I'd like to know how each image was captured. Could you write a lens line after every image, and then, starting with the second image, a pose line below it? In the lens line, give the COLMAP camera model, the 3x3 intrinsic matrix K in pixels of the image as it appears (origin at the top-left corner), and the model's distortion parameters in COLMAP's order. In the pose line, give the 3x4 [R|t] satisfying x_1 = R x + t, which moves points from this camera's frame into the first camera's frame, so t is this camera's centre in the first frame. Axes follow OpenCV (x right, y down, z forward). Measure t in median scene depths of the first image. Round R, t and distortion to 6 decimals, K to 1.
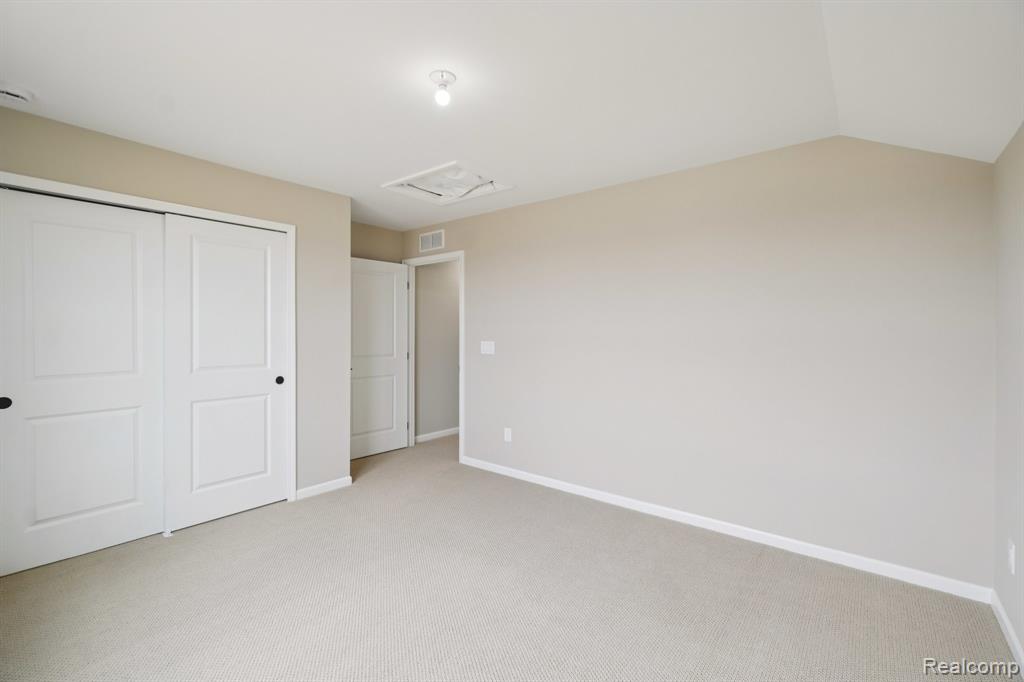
lens RADIAL K [[435.8, 0, 516.7], [0, 435.8, 334.5], [0, 0, 1]] dist [-0.000203, 0.000061]
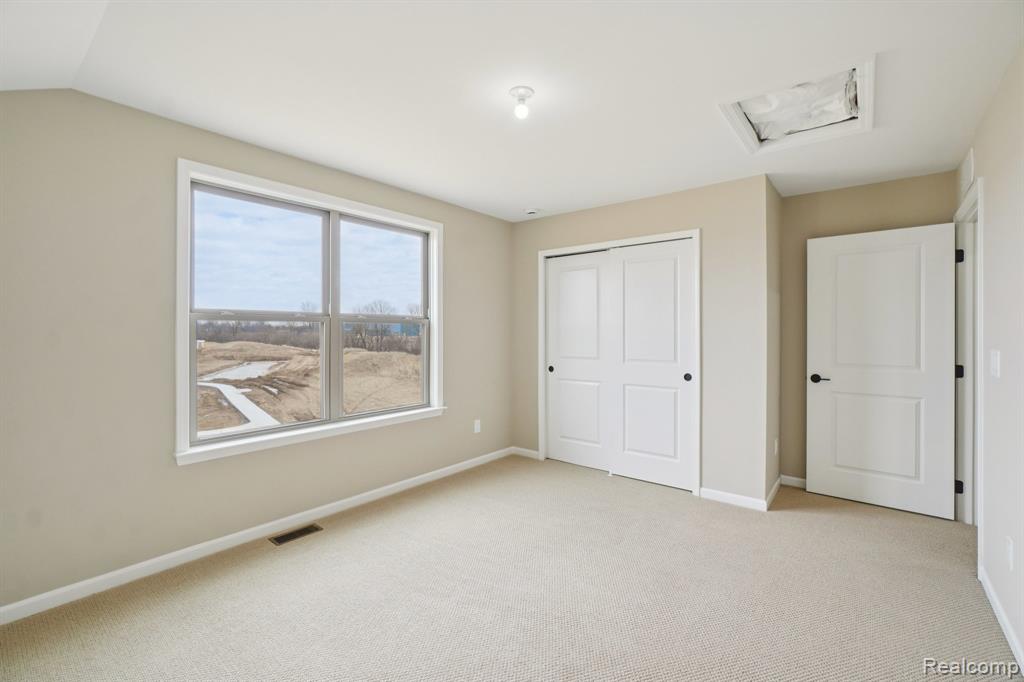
lens RADIAL K [[456.7, 0, 537.1], [0, 456.7, 331.4], [0, 0, 1]] dist [0.001445, 0.000134]
pose [[0.013227, -0.012002, -0.999840, 0.586316], [-0.008699, 0.999889, -0.012117, 0.010661], [0.999875, 0.008858, 0.013121, 0.627612]]
